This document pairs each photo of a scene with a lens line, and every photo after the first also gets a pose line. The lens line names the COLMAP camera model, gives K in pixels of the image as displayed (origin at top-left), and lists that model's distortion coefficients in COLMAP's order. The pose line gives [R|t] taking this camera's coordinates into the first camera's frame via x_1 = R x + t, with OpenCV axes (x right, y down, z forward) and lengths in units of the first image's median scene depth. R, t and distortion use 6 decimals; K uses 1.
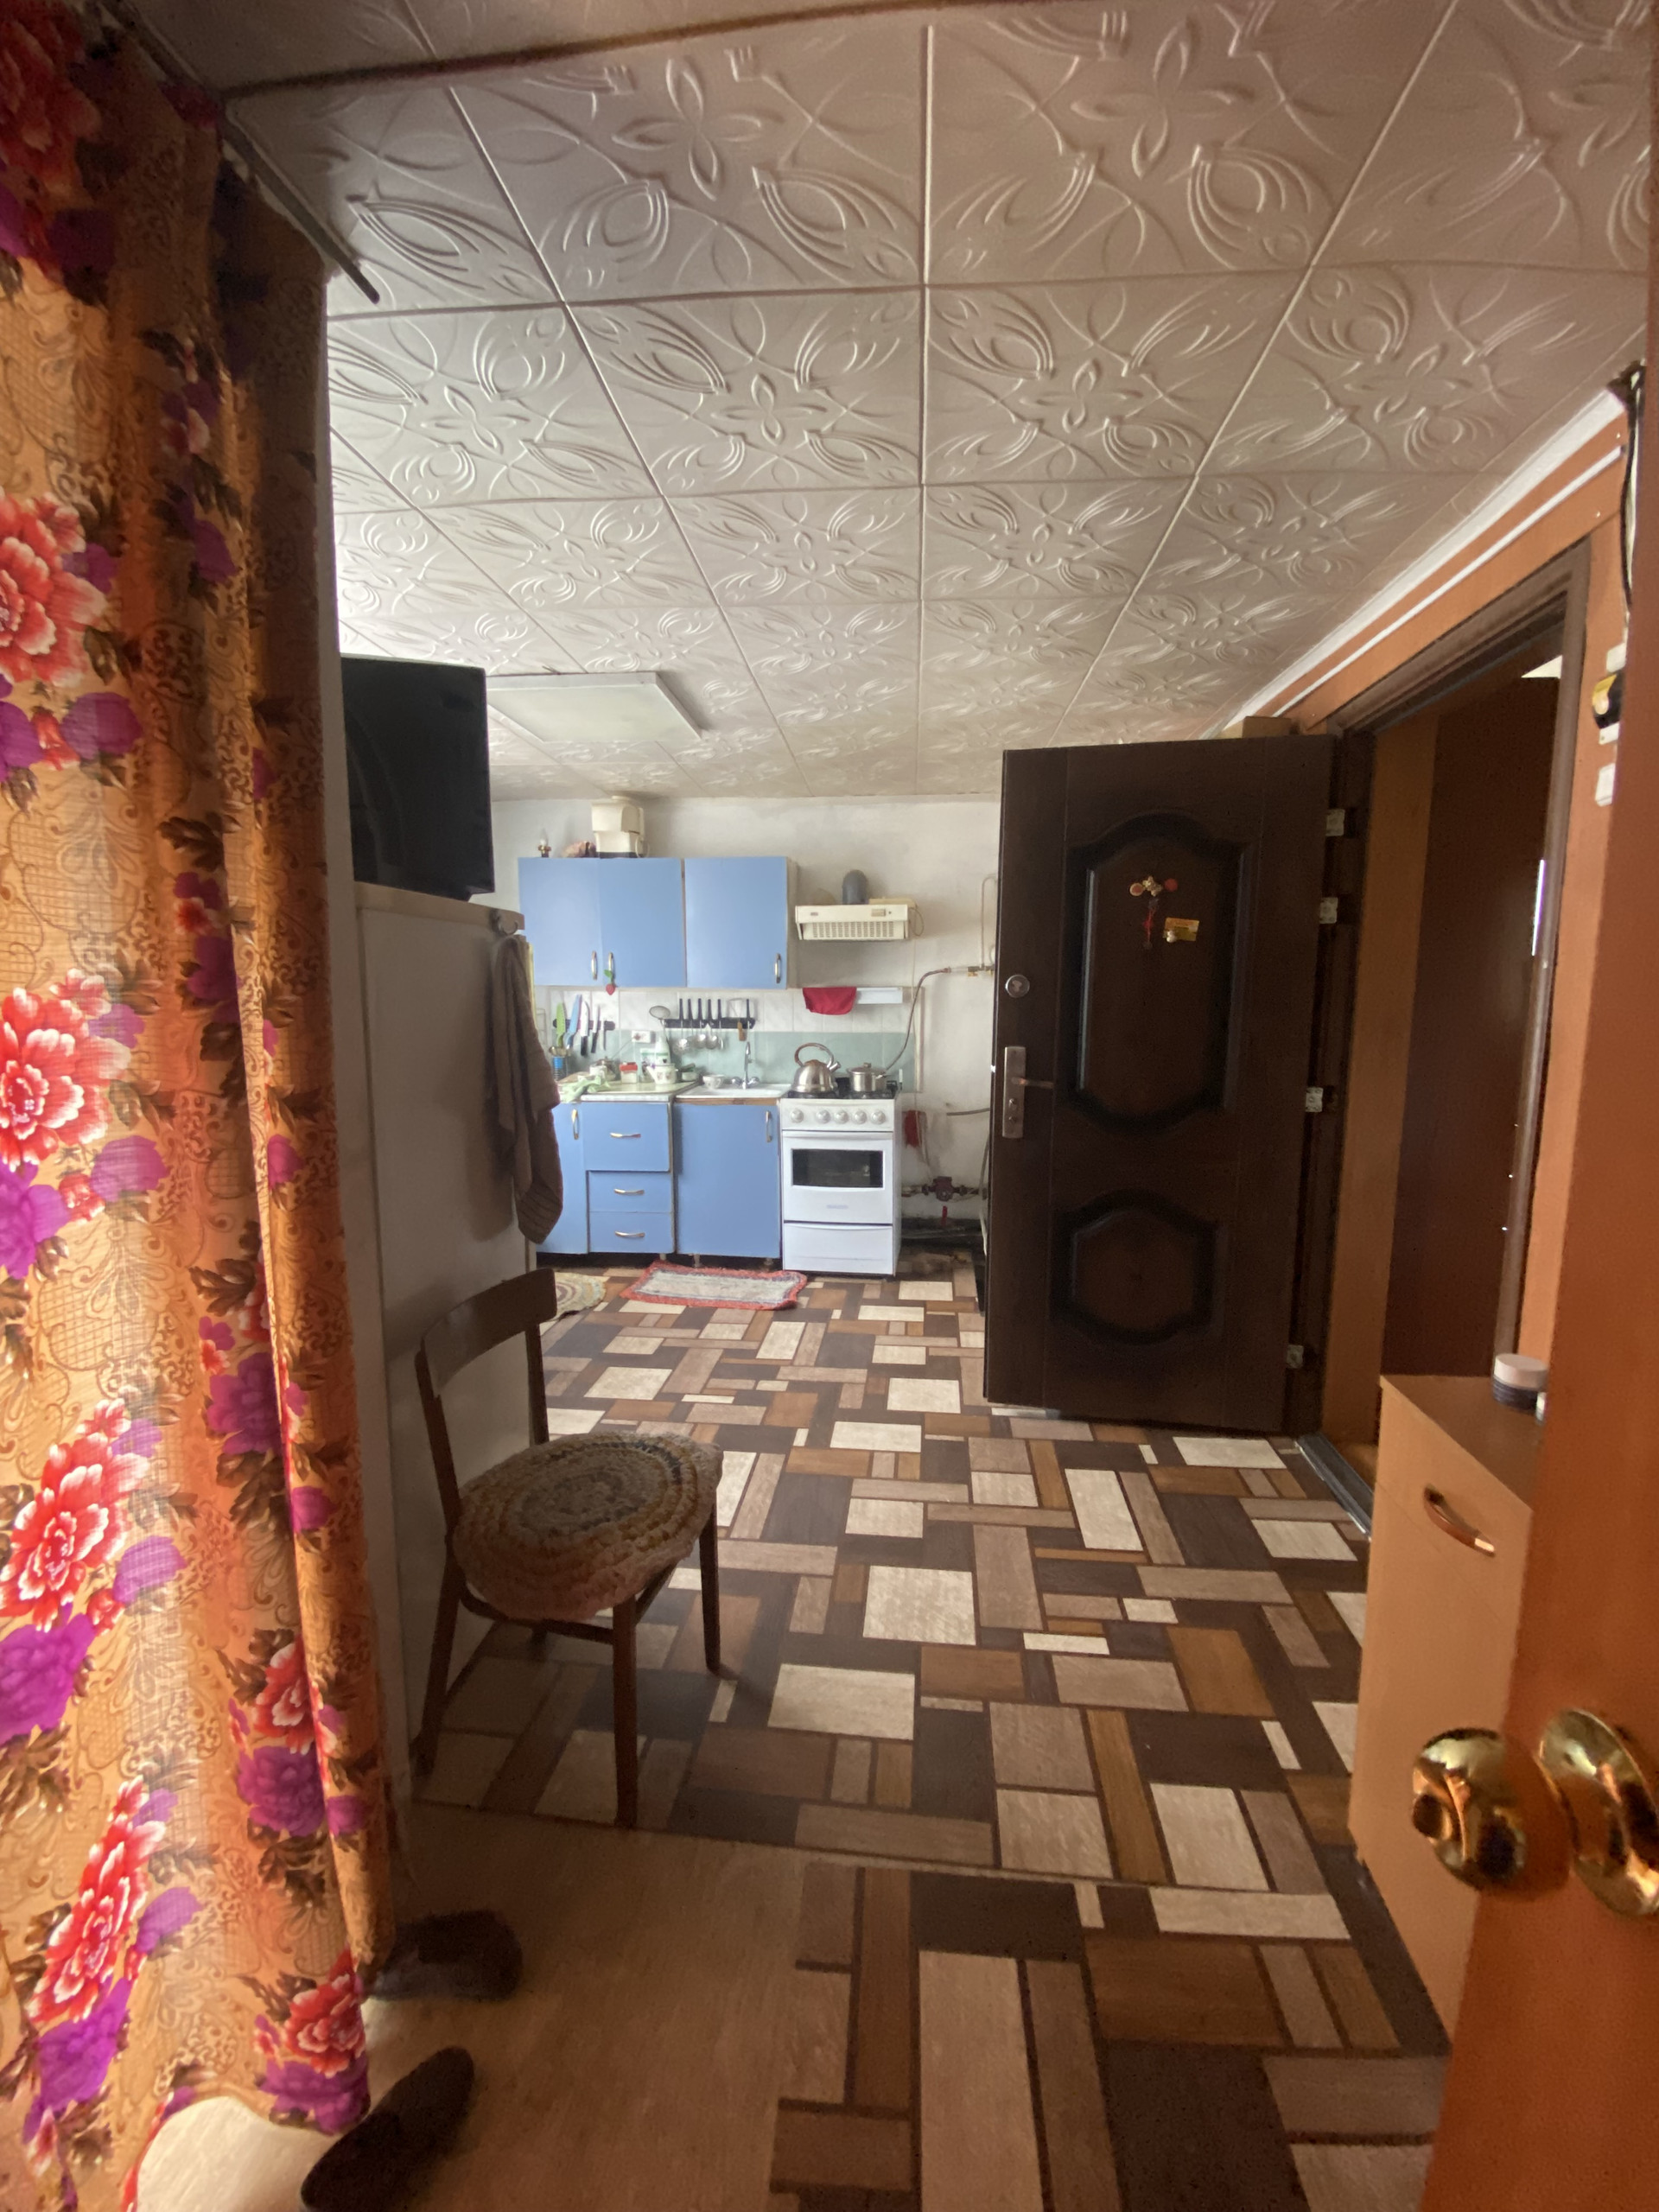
lens RADIAL K [[905.1, 0, 831.9], [0, 905.1, 1094.2], [0, 0, 1]] dist [0.002848, -0.007875]
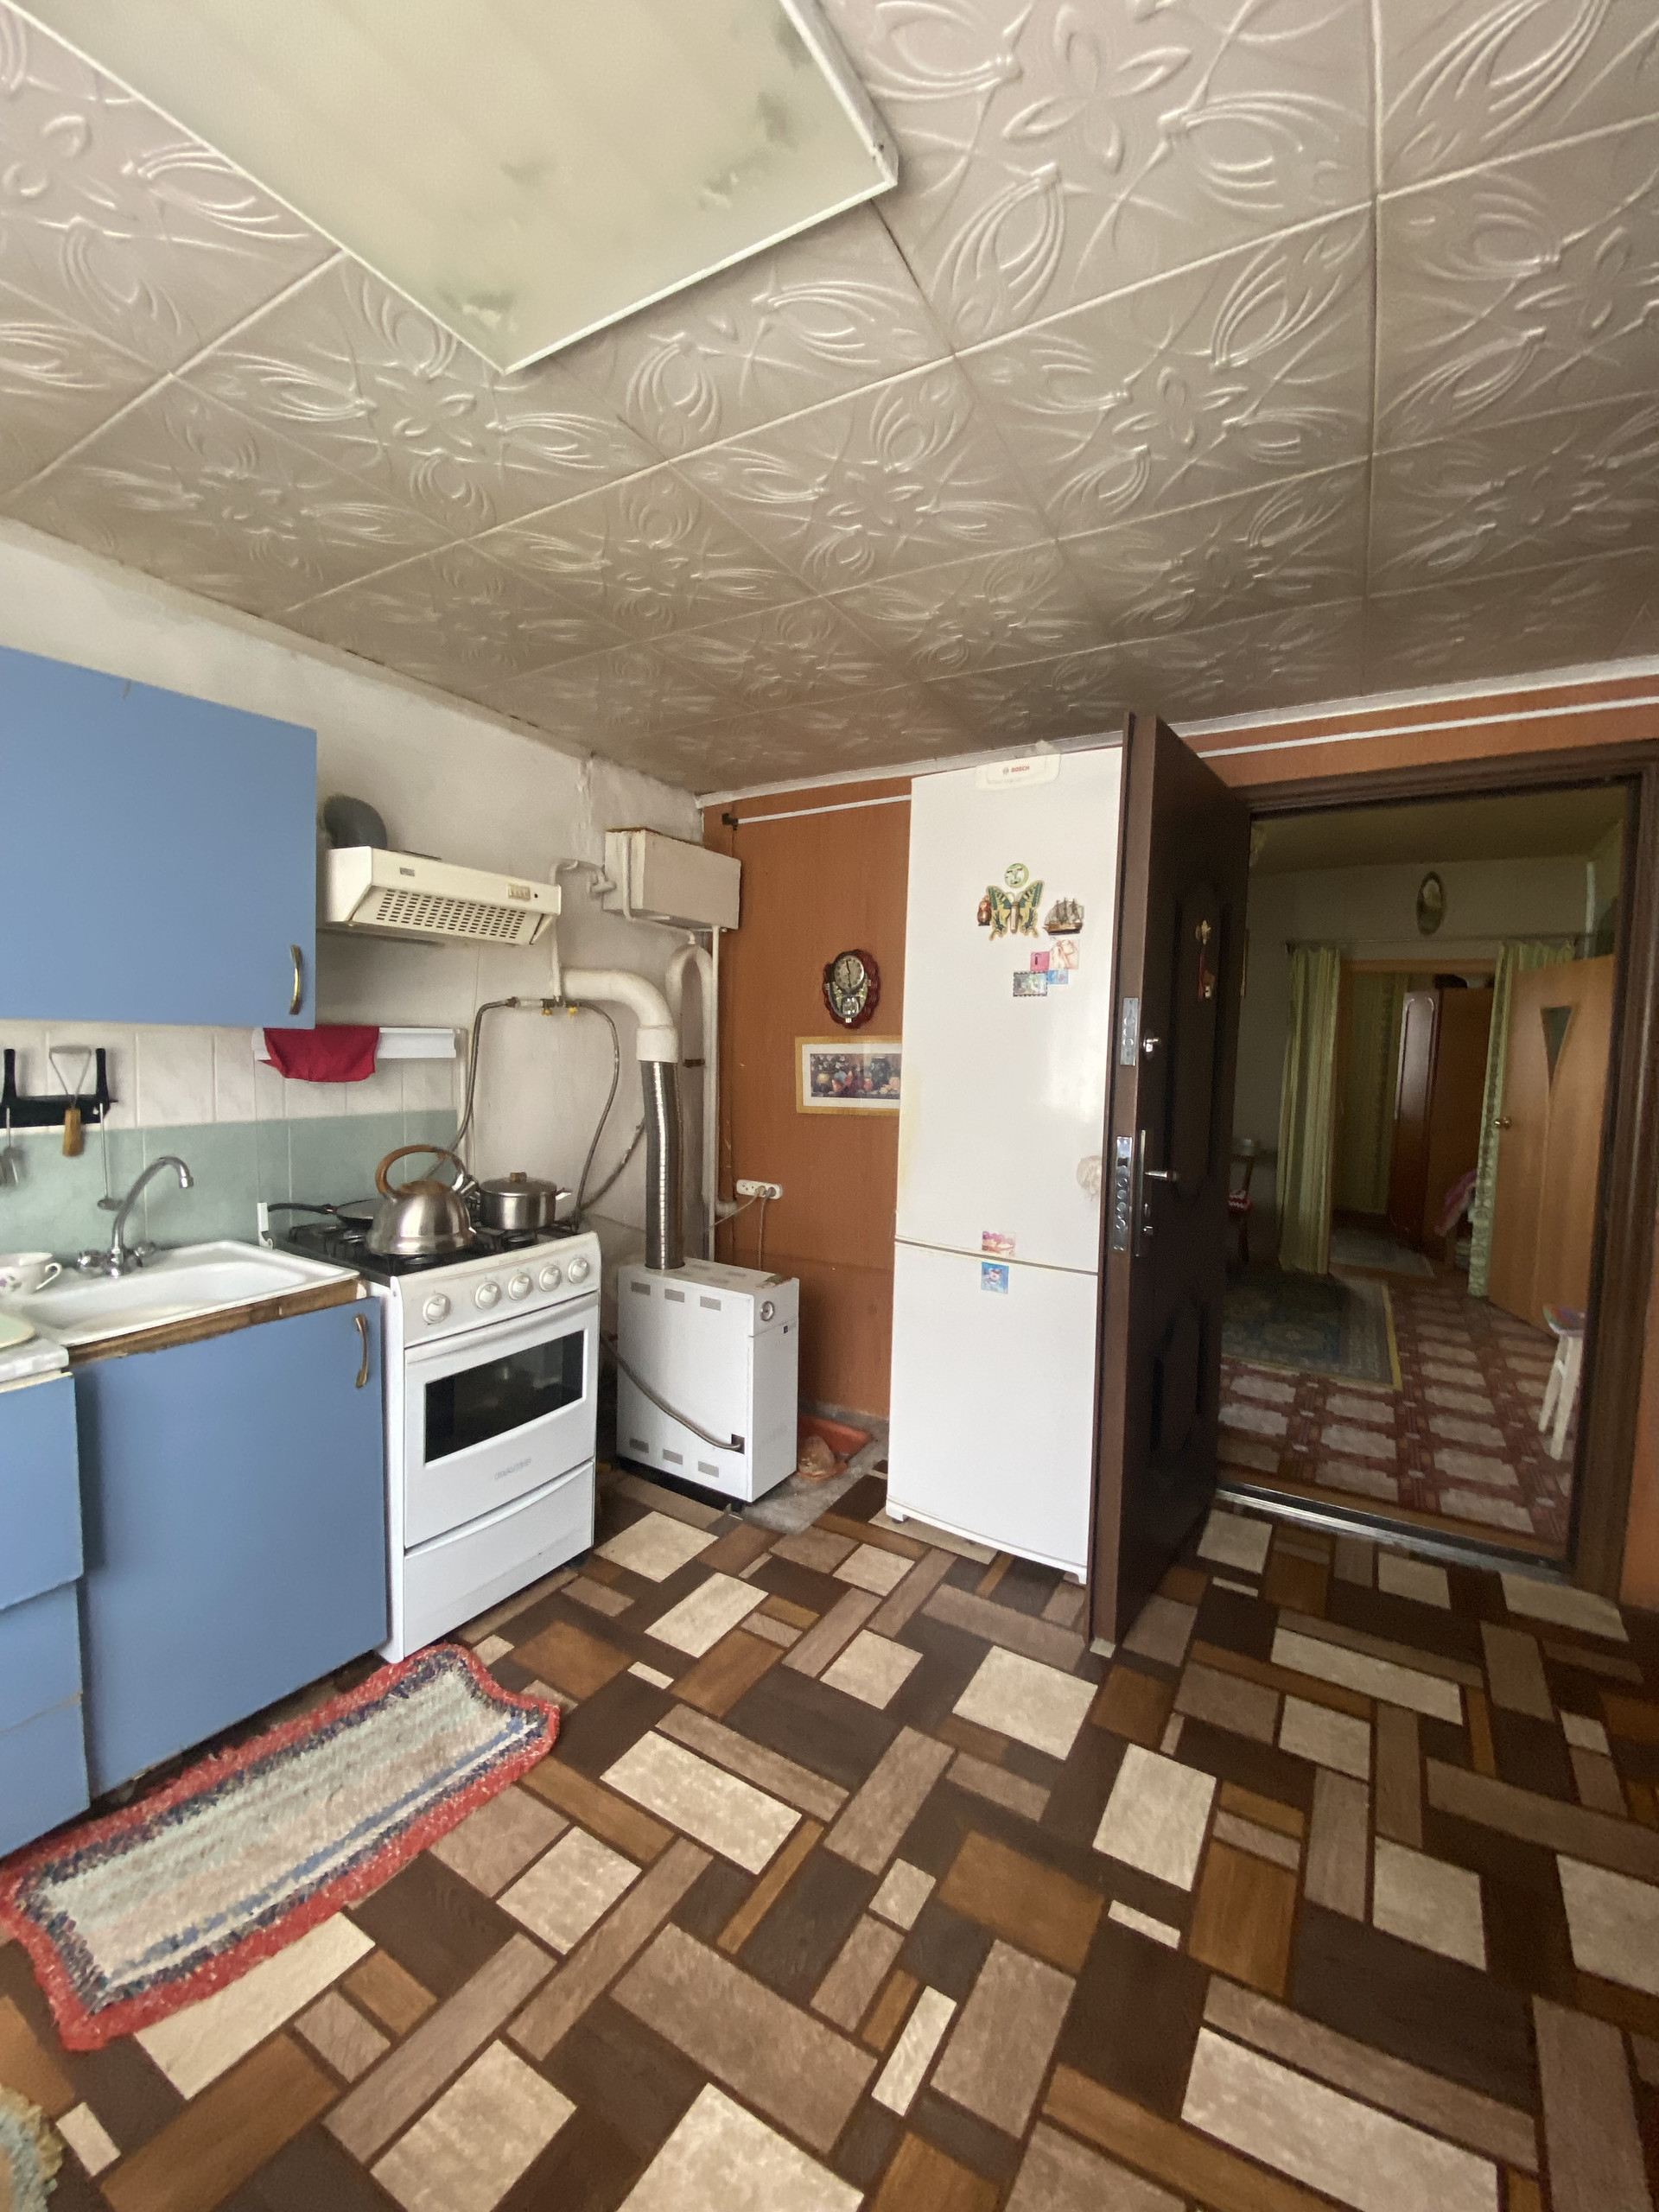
lens RADIAL K [[905.1, 0, 838.7], [0, 905.1, 1102.1], [0, 0, 1]] dist [0.002848, -0.007875]
pose [[0.407840, -0.052929, 0.911518, -0.365258], [0.079362, 0.996595, 0.022360, -0.073811], [-0.909598, 0.063221, 0.410652, 0.617730]]
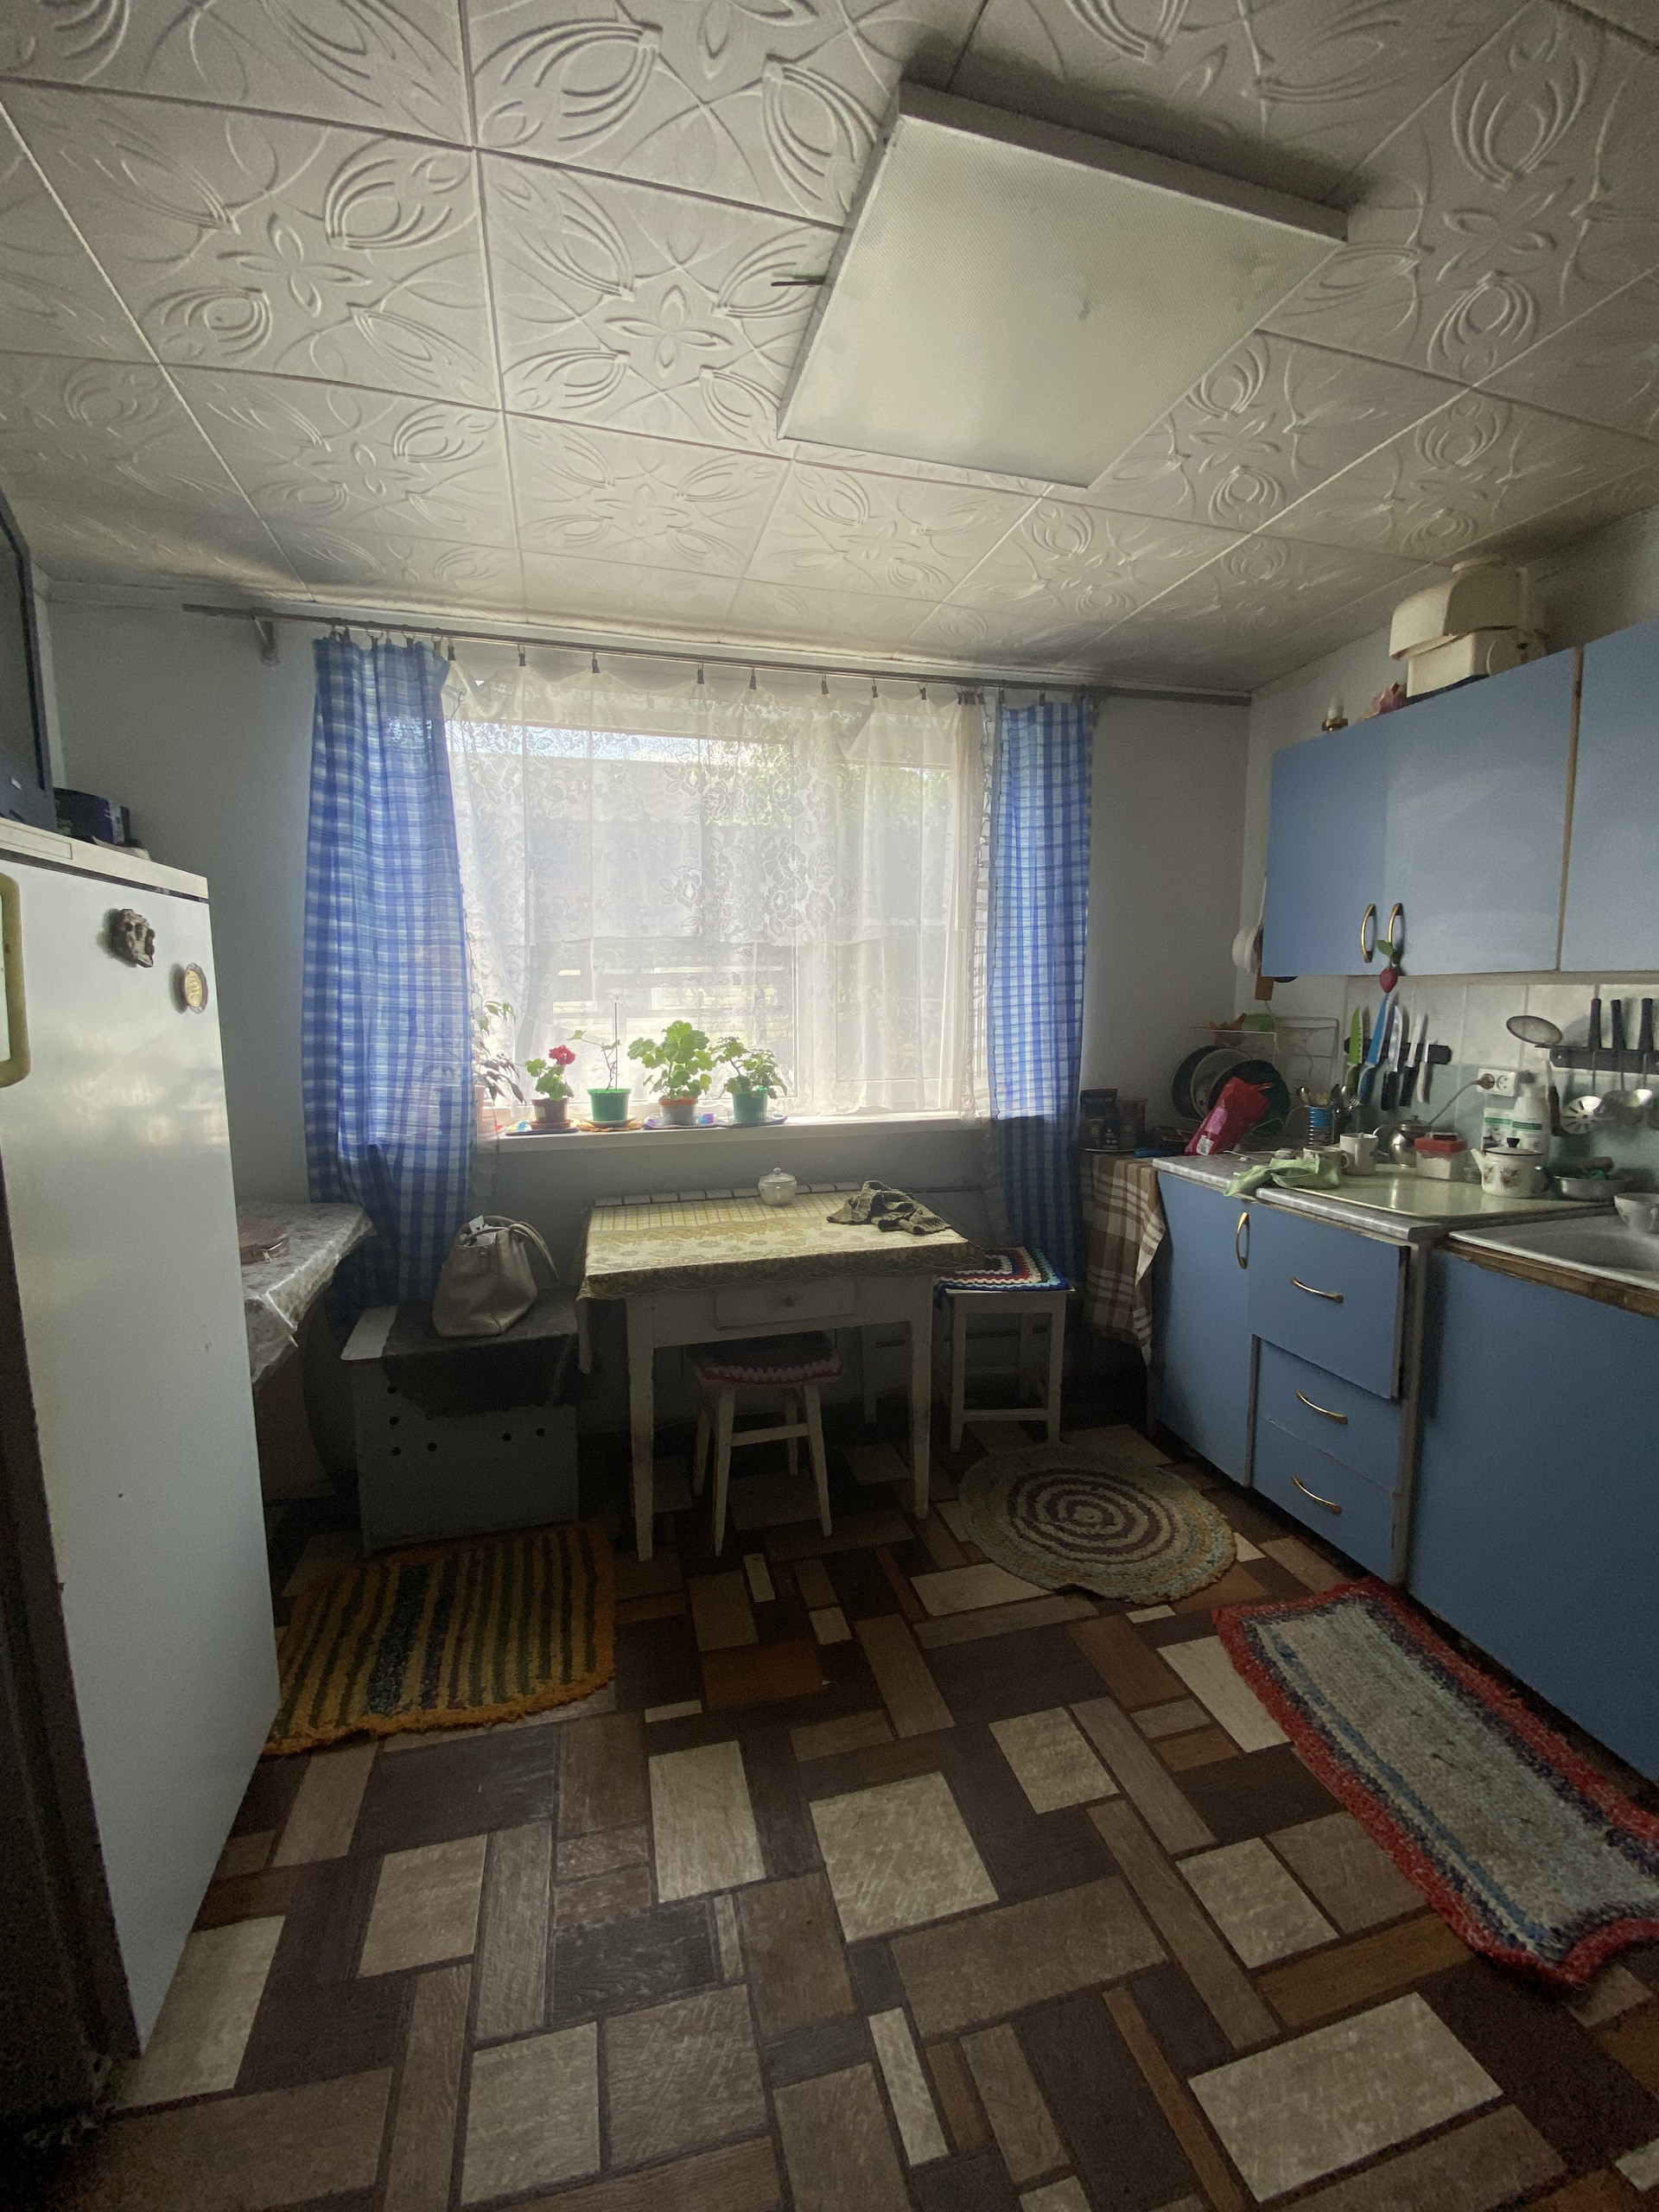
lens RADIAL K [[905.1, 0, 815.7], [0, 905.1, 1101.2], [0, 0, 1]] dist [0.002848, -0.007875]
pose [[0.356136, 0.097475, -0.929336, 0.111006], [-0.094065, 0.993232, 0.068129, -0.060912], [0.929688, 0.063155, 0.362895, 0.595182]]
